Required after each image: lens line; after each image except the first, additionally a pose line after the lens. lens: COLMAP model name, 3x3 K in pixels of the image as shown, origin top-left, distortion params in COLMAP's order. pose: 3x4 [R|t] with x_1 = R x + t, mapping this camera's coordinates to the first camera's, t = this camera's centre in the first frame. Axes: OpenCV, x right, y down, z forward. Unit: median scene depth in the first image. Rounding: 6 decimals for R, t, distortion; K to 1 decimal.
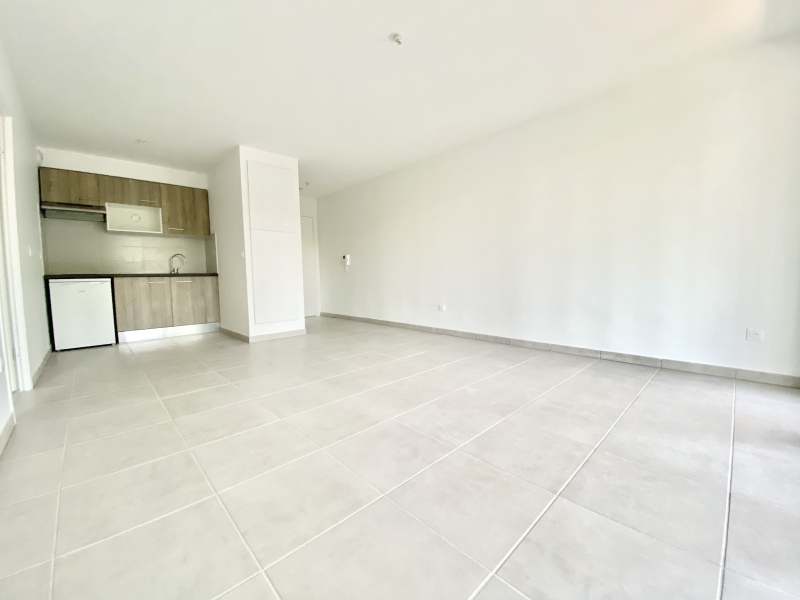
lens RADIAL K [[329.0, 0, 400.0], [0, 329.0, 300.0], [0, 0, 1]] dist [-0.001642, -0.000176]
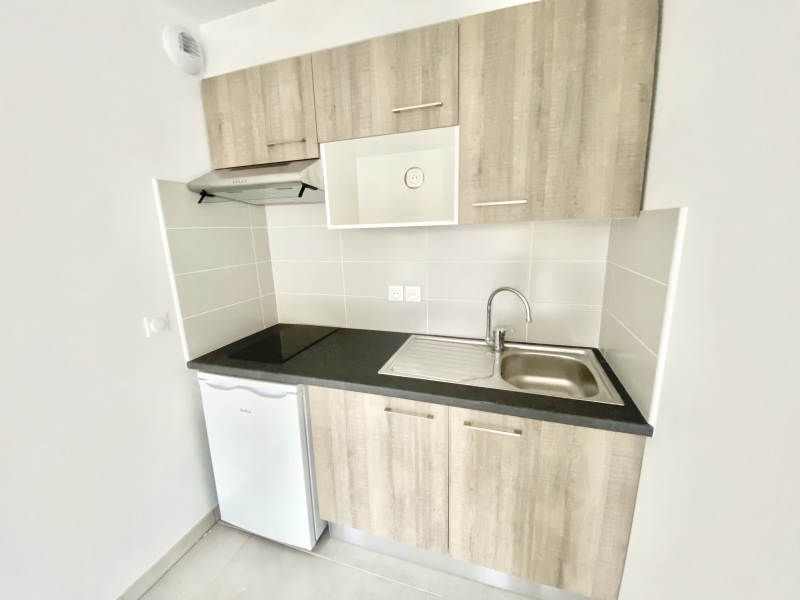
lens RADIAL K [[322.5, 0, 400.0], [0, 322.5, 300.0], [0, 0, 1]] dist [-0.000934, -0.000047]
pose [[0.459836, 0.188246, -0.867822, -0.497214], [-0.045792, 0.980999, 0.188532, -0.189326], [0.886823, -0.046955, 0.459718, 0.829048]]
